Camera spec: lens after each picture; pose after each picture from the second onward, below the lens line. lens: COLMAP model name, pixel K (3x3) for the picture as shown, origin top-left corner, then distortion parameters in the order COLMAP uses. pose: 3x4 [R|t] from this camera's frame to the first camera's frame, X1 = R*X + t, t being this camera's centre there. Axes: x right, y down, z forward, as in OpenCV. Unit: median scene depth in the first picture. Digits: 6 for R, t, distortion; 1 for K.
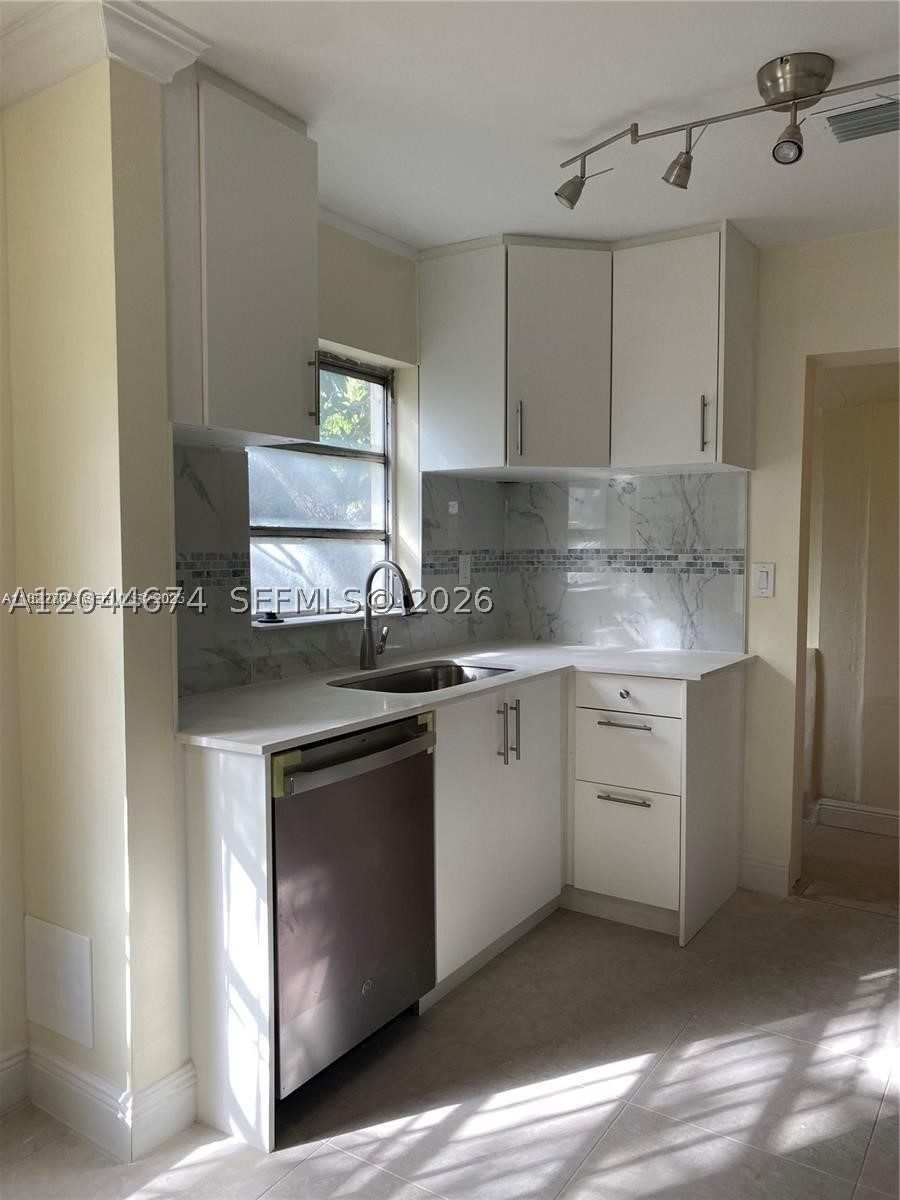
lens RADIAL K [[923.4, 0, 450.0], [0, 923.4, 600.0], [0, 0, 1]] dist [0.004315, 0.005488]
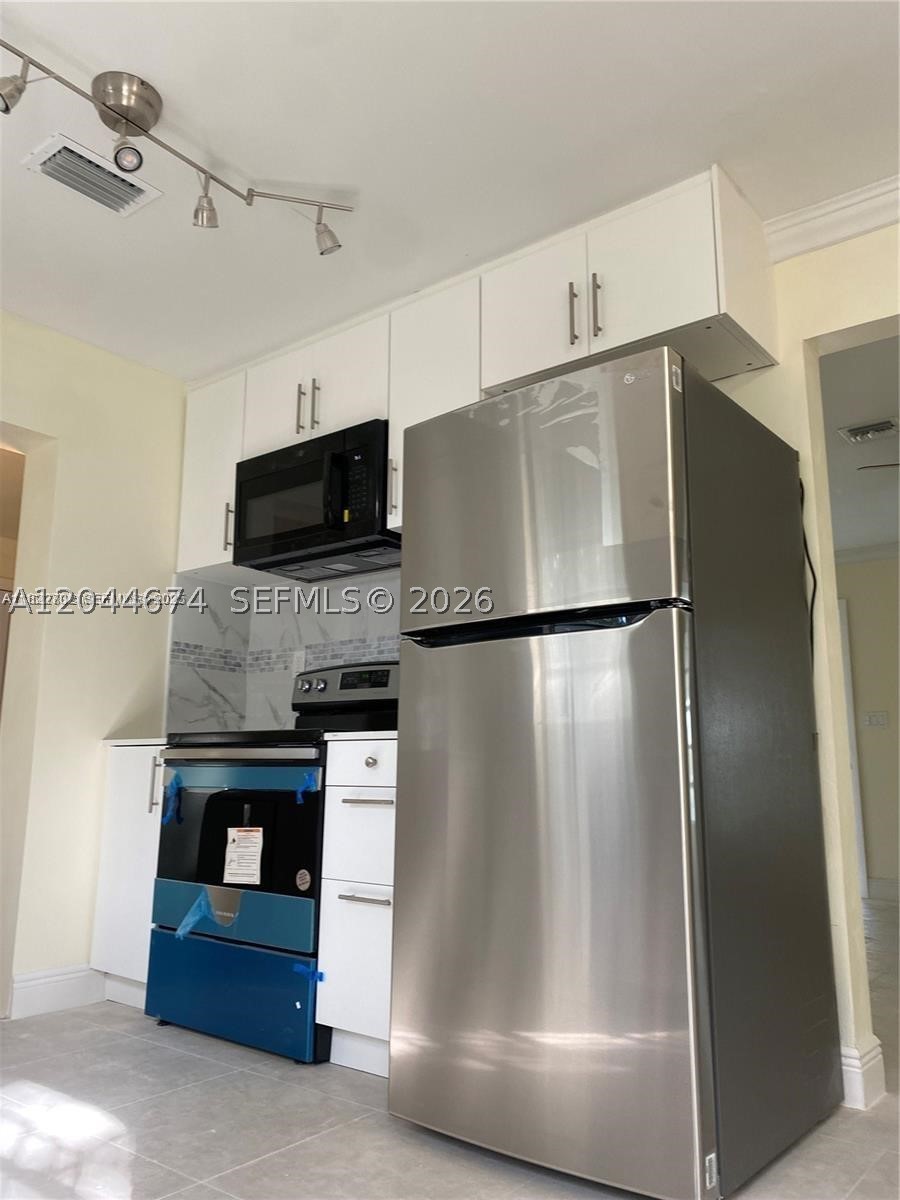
lens RADIAL K [[910.4, 0, 450.0], [0, 910.4, 600.0], [0, 0, 1]] dist [0.030547, -0.001306]
pose [[0.113774, 0.183309, 0.976449, -0.465494], [0.054356, 0.980211, -0.190349, 0.199579], [-0.992019, 0.074733, 0.101558, 0.509834]]
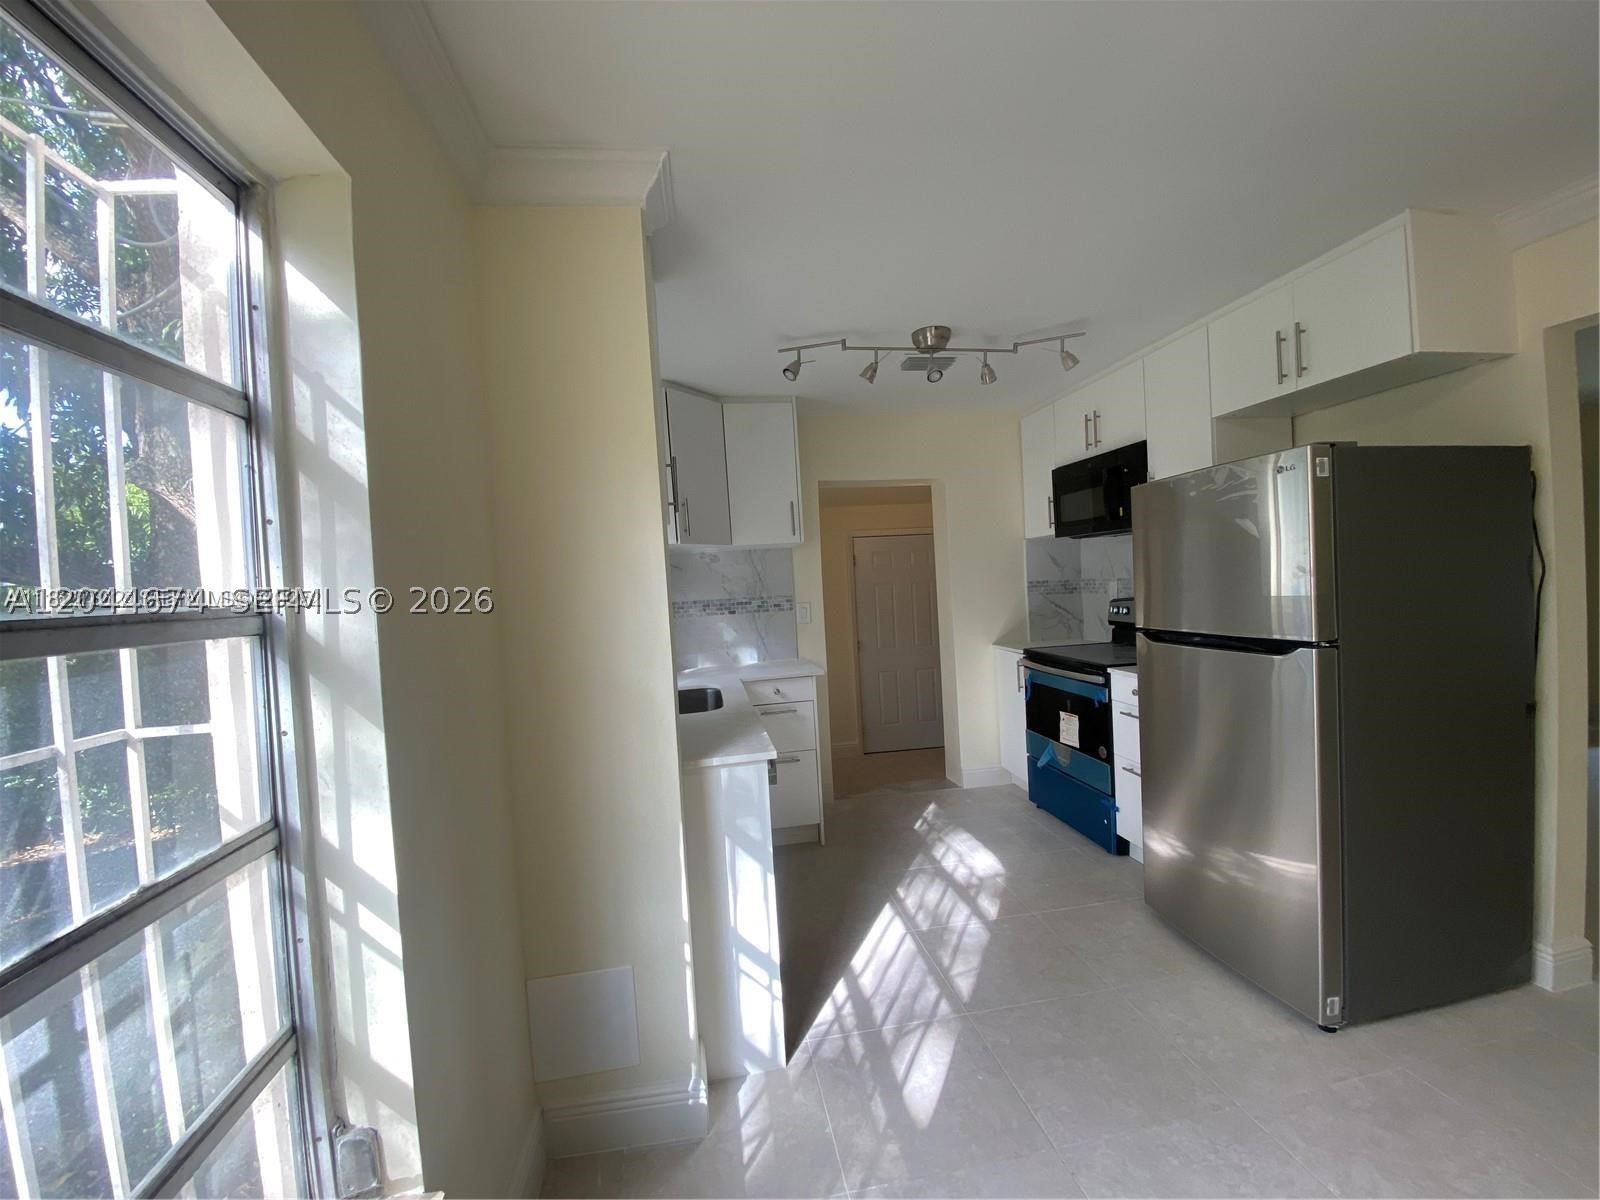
lens RADIAL K [[640.2, 0, 800.0], [0, 640.2, 600.0], [0, 0, 1]] dist [0.011411, -0.015812]
pose [[0.746012, -0.056218, 0.663555, -0.641964], [0.095096, 0.995212, -0.022596, -0.029734], [-0.659107, 0.079958, 0.747786, 0.226566]]
